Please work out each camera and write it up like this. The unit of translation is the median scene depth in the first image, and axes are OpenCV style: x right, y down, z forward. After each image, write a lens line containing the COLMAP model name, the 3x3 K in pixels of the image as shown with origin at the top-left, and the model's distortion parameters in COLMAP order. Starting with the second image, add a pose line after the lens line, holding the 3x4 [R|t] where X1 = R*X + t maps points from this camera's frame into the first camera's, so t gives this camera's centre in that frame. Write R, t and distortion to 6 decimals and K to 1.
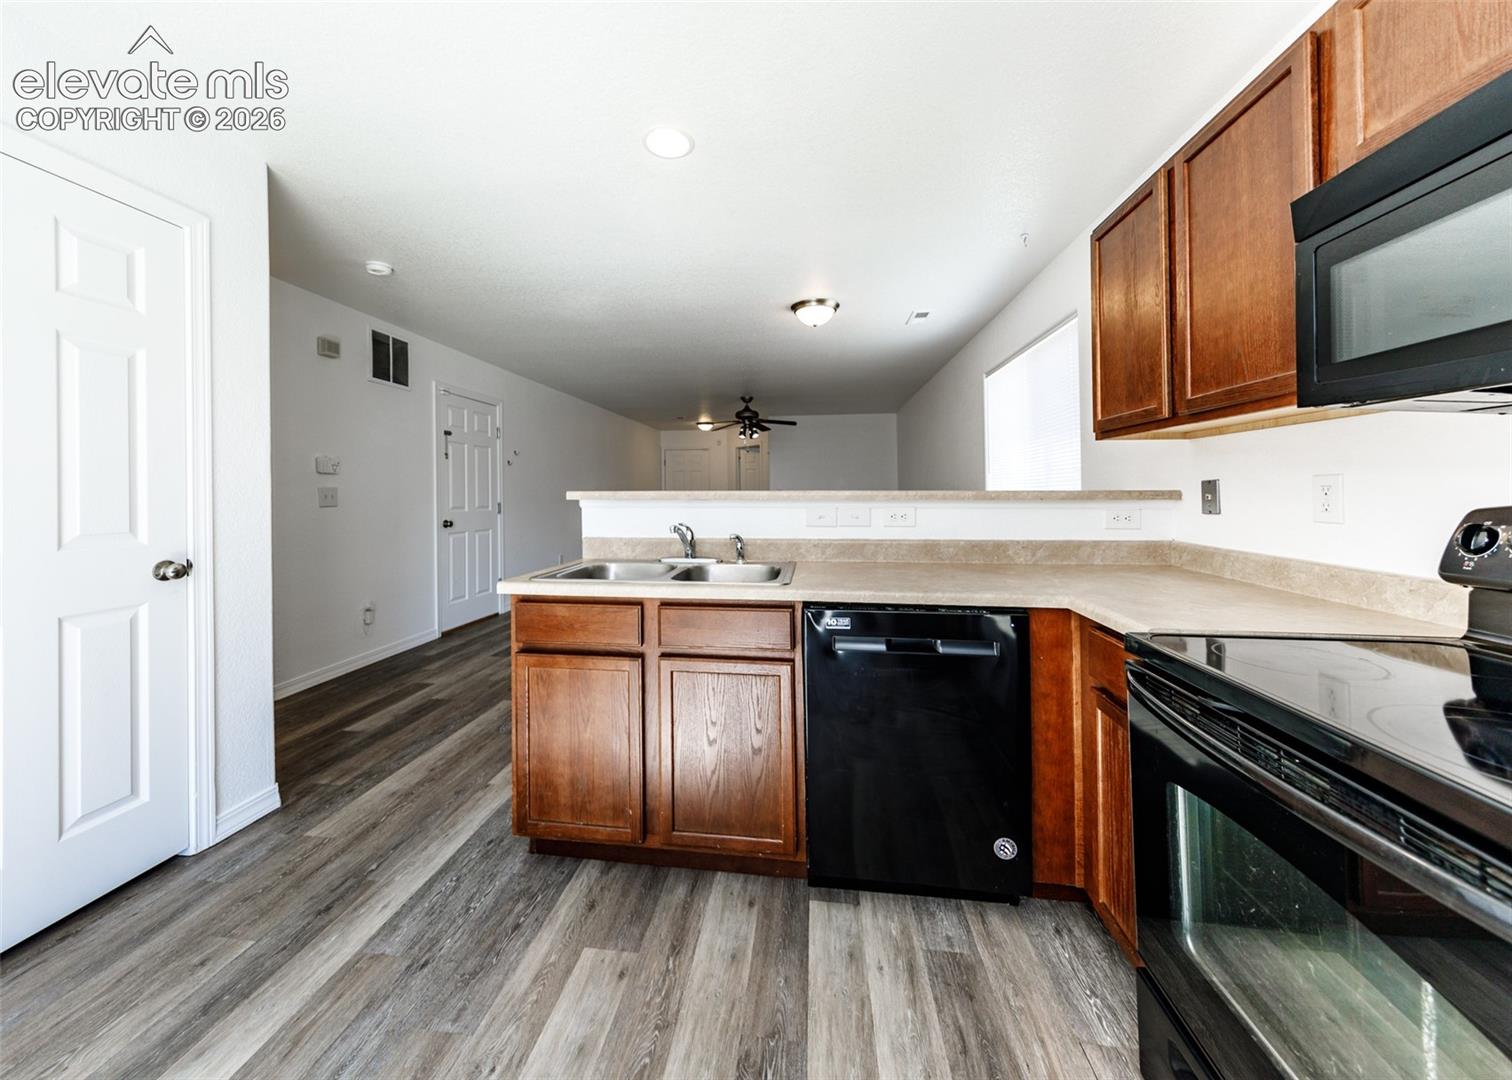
lens RADIAL K [[539.5, 0, 750.1], [0, 539.5, 491.5], [0, 0, 1]] dist [0.009151, -0.000036]
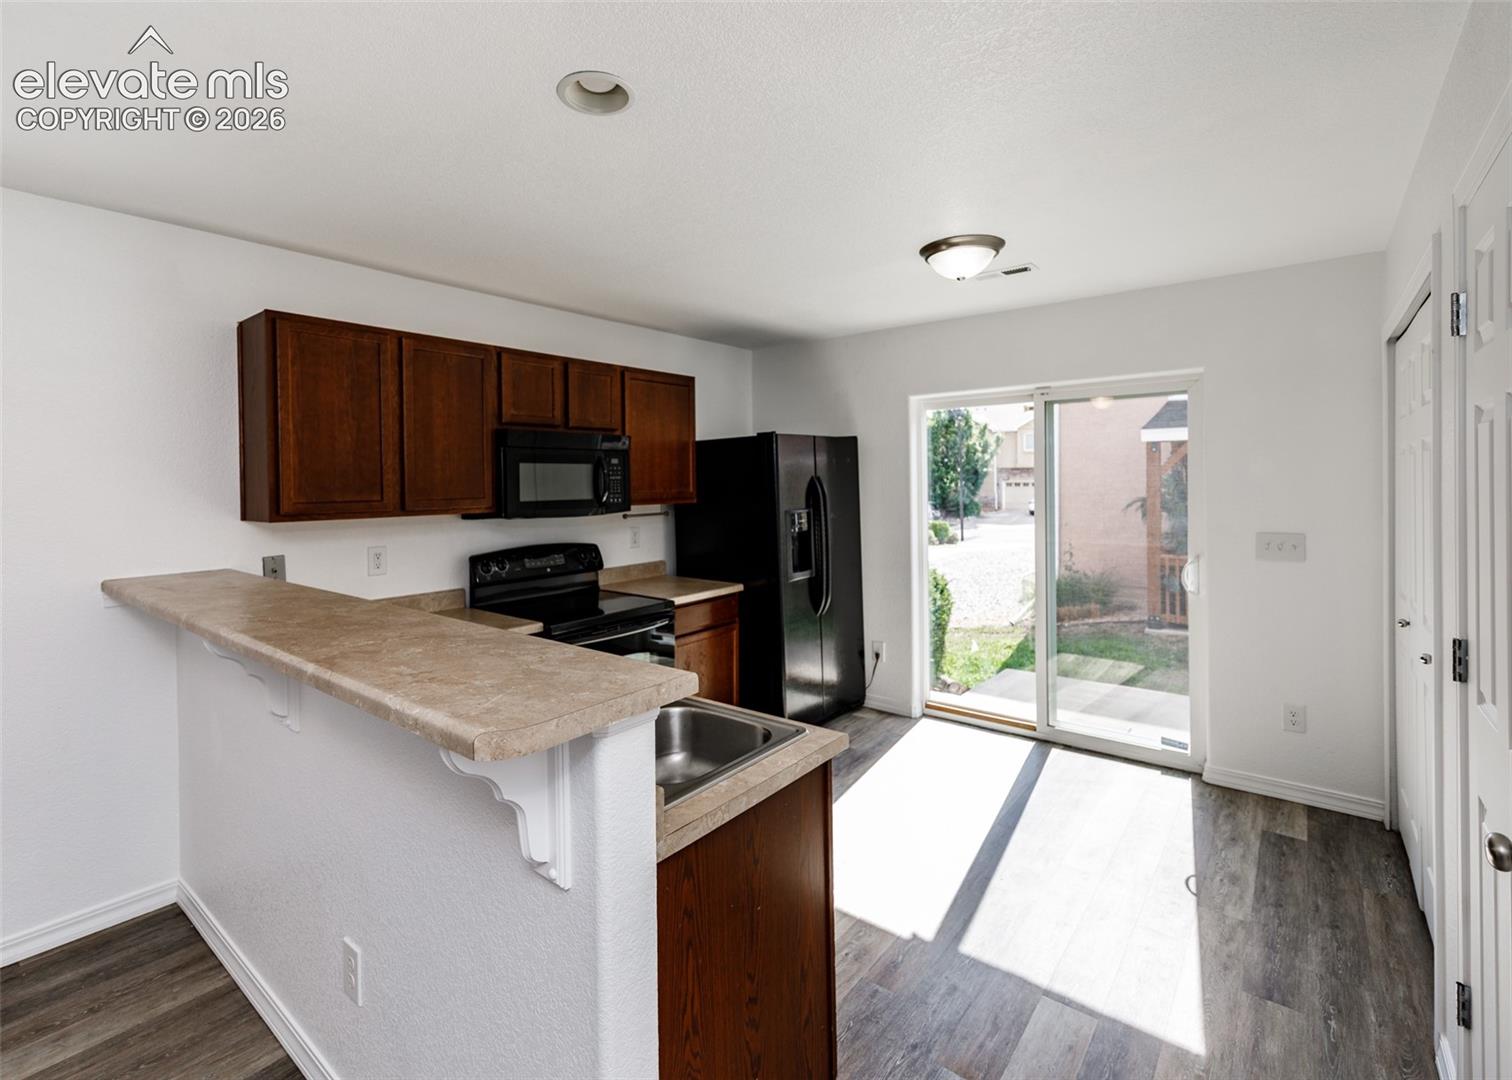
lens RADIAL K [[705.9, 0, 695.4], [0, 705.9, 482.9], [0, 0, 1]] dist [0.001799, -0.000857]
pose [[-0.824123, 0.016084, 0.566182, -0.933617], [0.018221, 0.999832, -0.001881, -0.196676], [-0.566118, 0.008766, -0.824278, 2.116867]]
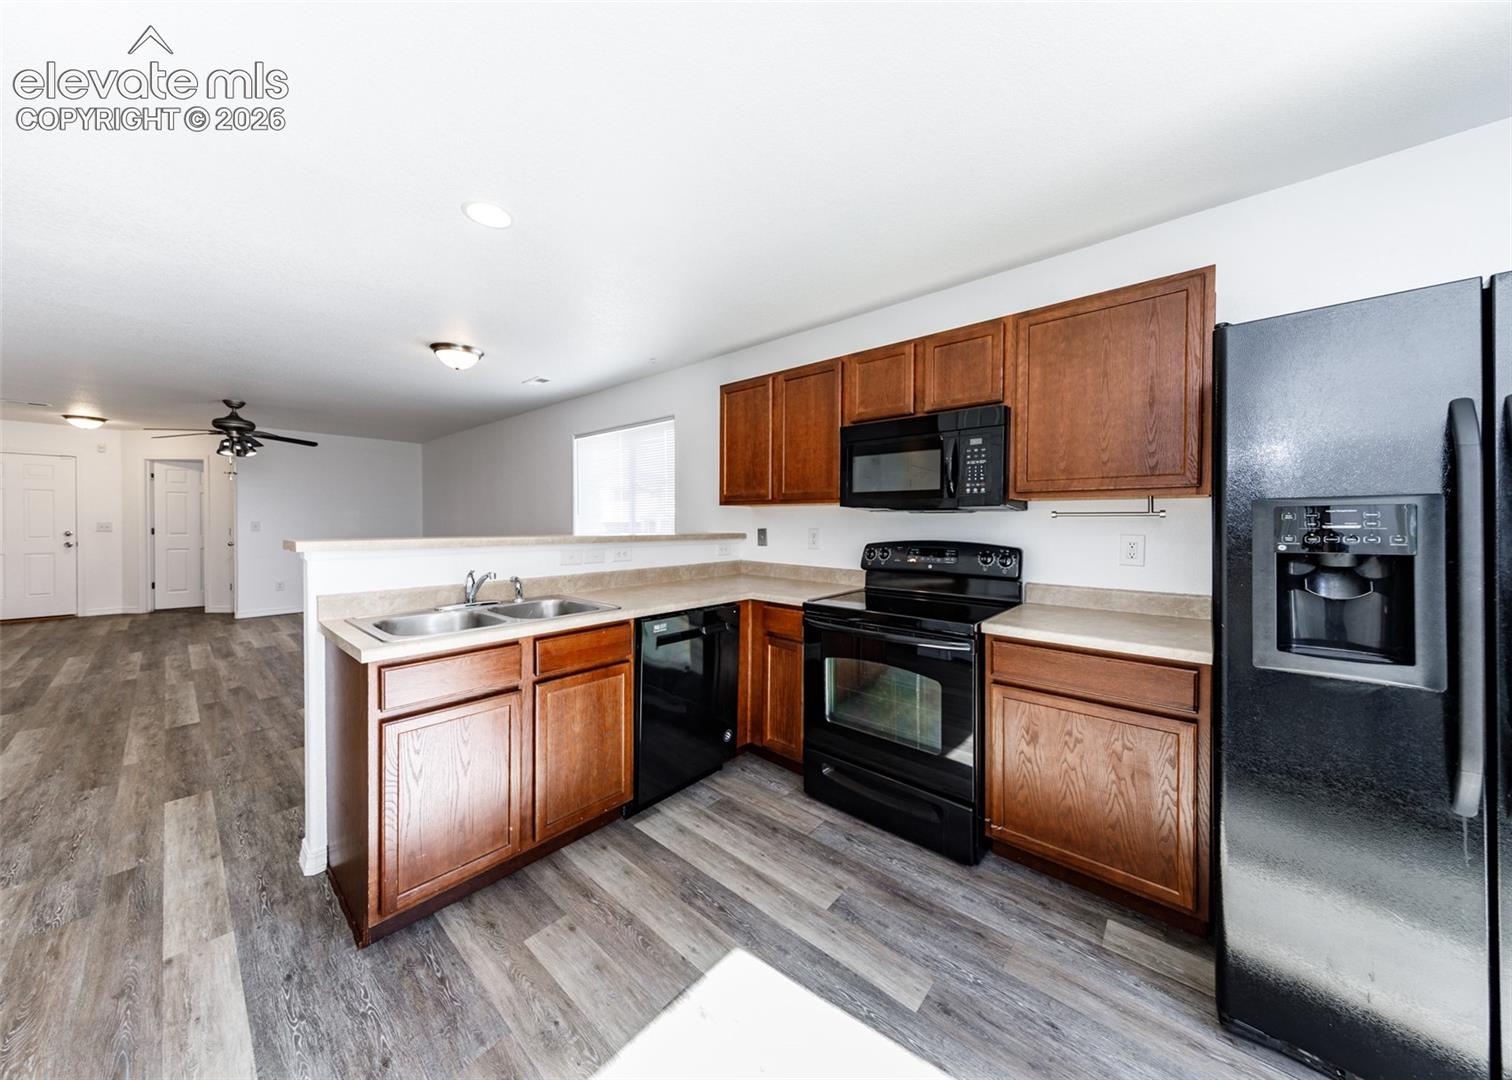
lens RADIAL K [[506.4, 0, 733.4], [0, 506.4, 530.3], [0, 0, 1]] dist [0.008936, 0.000085]
pose [[0.581755, -0.015244, 0.813222, -0.860852], [-0.004586, 0.999747, 0.022022, -0.065470], [-0.813351, -0.016541, 0.581537, 0.009406]]
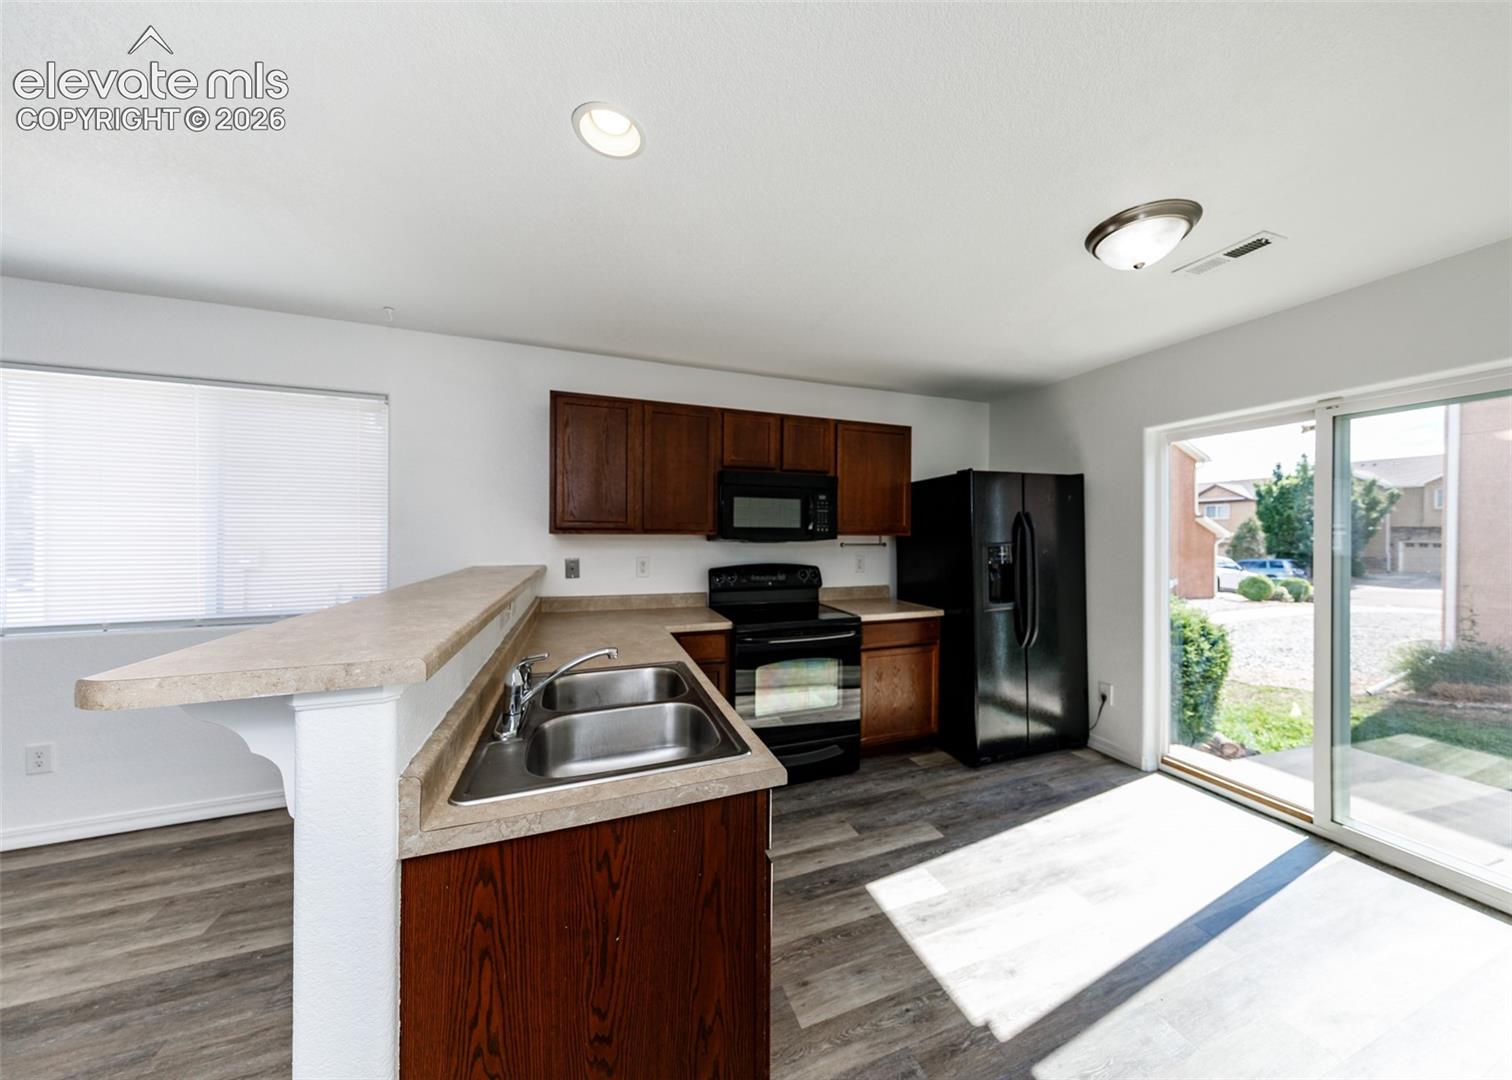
lens RADIAL K [[504.7, 0, 770.0], [0, 504.7, 531.0], [0, 0, 1]] dist [0.006669, -0.000107]
pose [[-0.462468, 0.007908, 0.886601, -1.090374], [-0.005284, 0.999918, -0.011675, -0.114919], [-0.886620, -0.010084, -0.462388, 1.426848]]
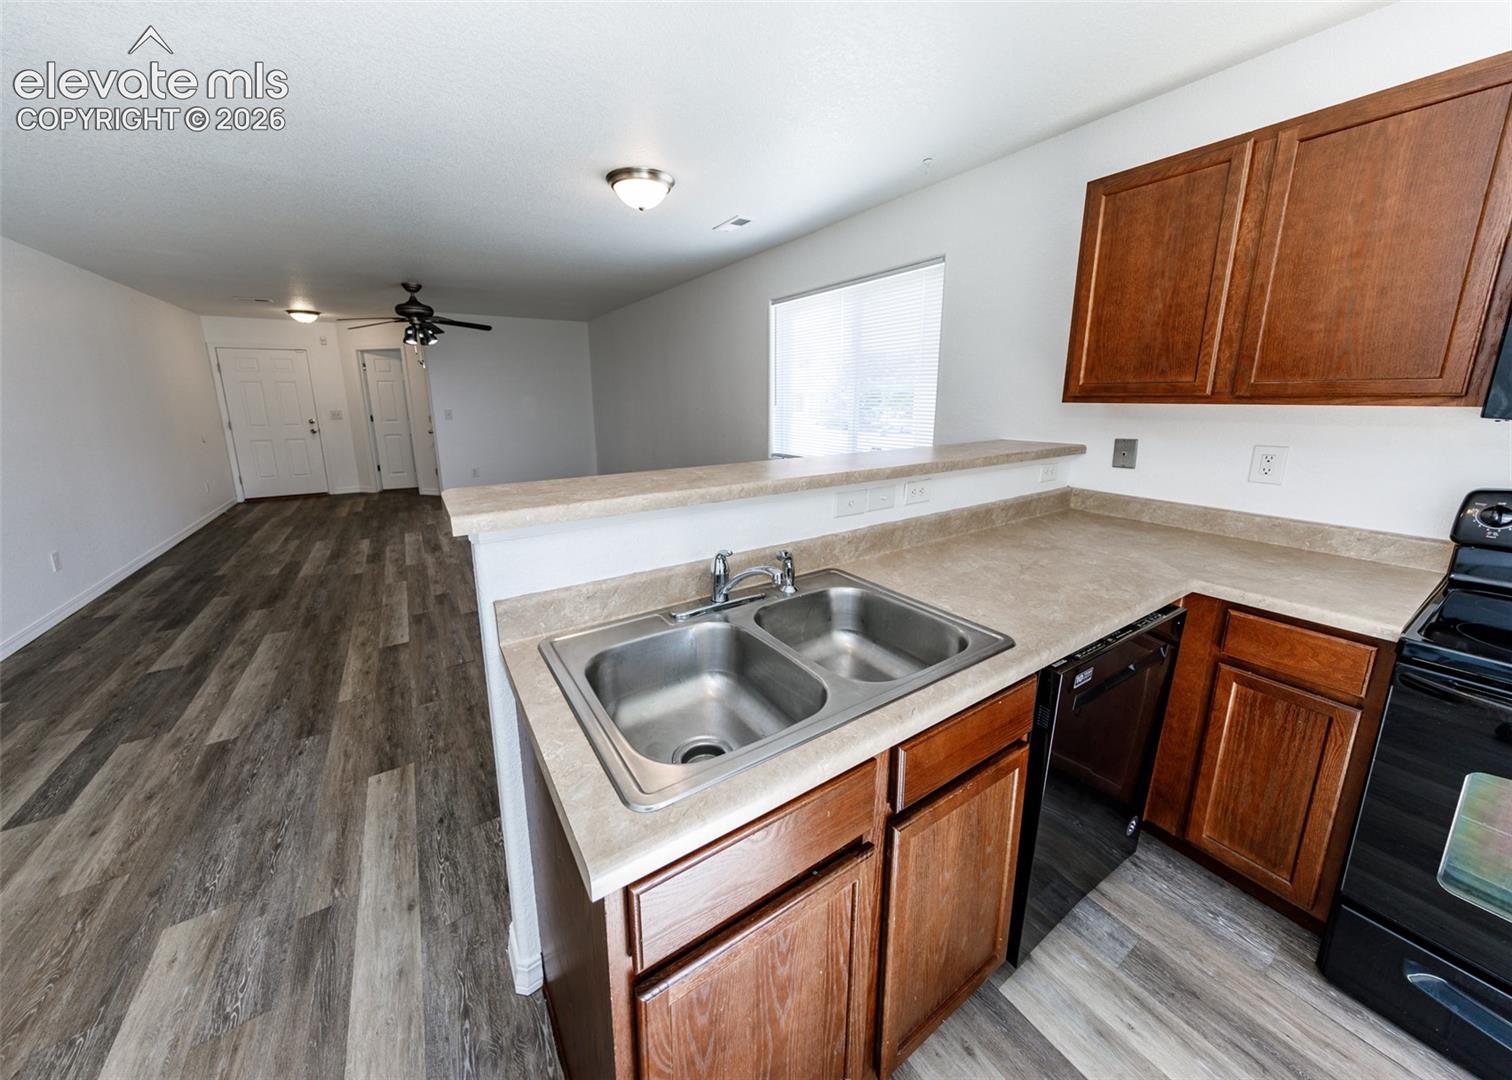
lens RADIAL K [[520.7, 0, 742.1], [0, 520.7, 493.6], [0, 0, 1]] dist [0.007554, -0.000117]
pose [[0.771764, -0.123728, 0.623756, -0.624020], [0.005681, 0.982191, 0.187798, -0.147304], [-0.635883, -0.141393, 0.758723, 0.779930]]
